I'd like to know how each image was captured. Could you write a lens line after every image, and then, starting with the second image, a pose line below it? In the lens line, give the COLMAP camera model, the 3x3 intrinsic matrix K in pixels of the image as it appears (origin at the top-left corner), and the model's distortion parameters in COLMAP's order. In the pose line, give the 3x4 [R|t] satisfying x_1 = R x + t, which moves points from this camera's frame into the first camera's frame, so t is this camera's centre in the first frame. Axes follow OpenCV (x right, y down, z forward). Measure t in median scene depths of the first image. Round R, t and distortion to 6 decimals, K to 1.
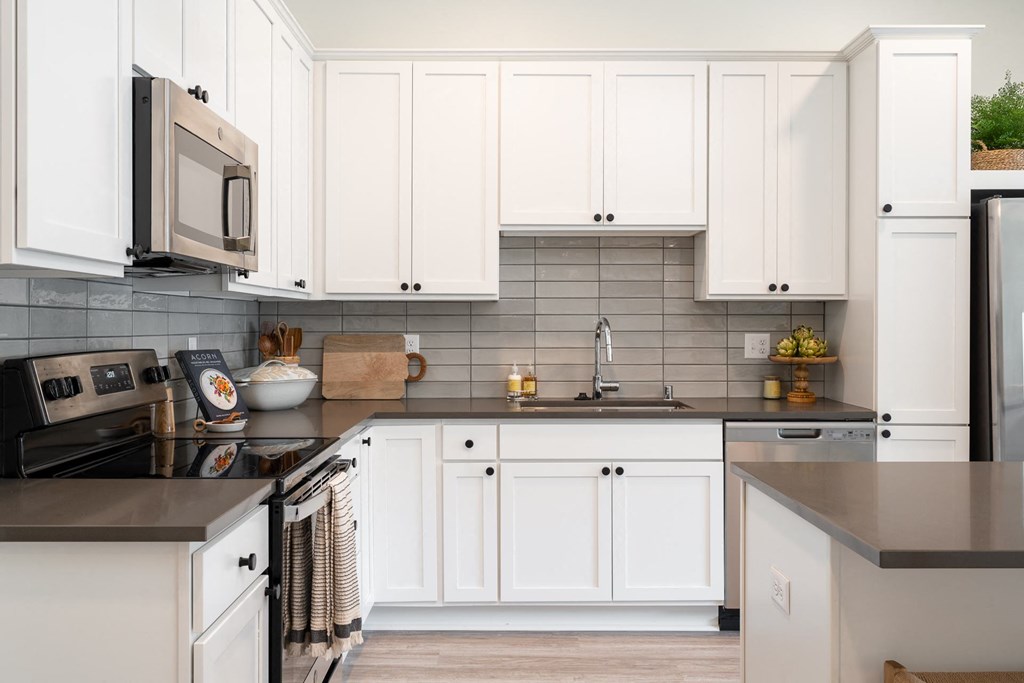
lens RADIAL K [[881.7, 0, 512.0], [0, 881.7, 341.5], [0, 0, 1]] dist [-0.014419, -0.008627]
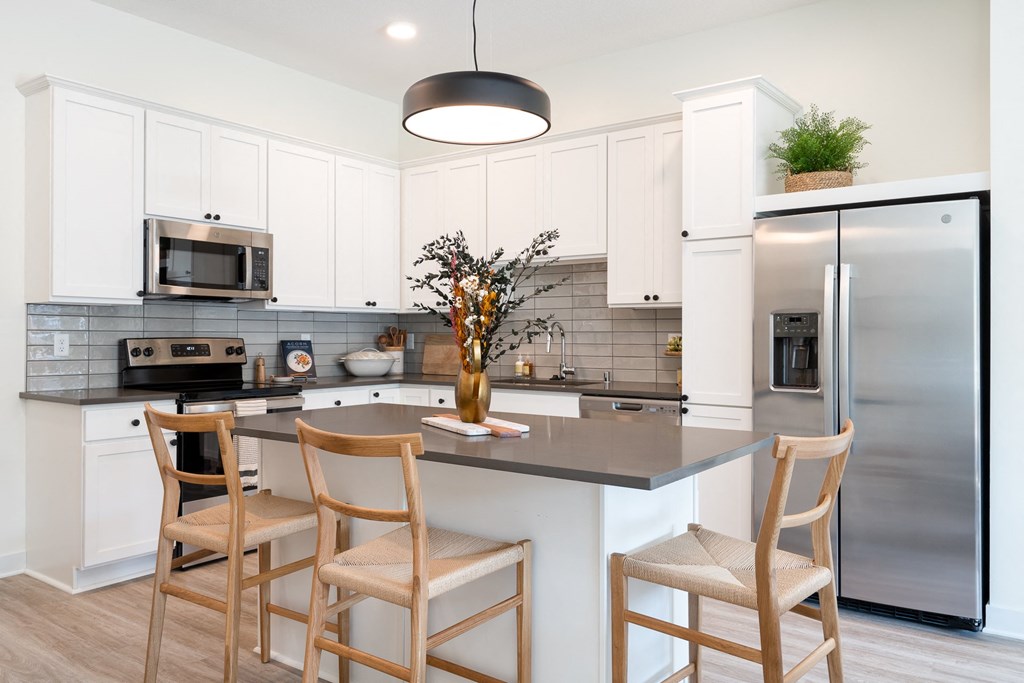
lens RADIAL K [[777.5, 0, 512.0], [0, 777.5, 341.5], [0, 0, 1]] dist [0.025271, -0.000499]
pose [[0.800986, 0.005708, -0.598656, 0.830734], [-0.012670, 0.999892, -0.007418, 0.015204], [0.598549, 0.013526, 0.800972, -0.051060]]
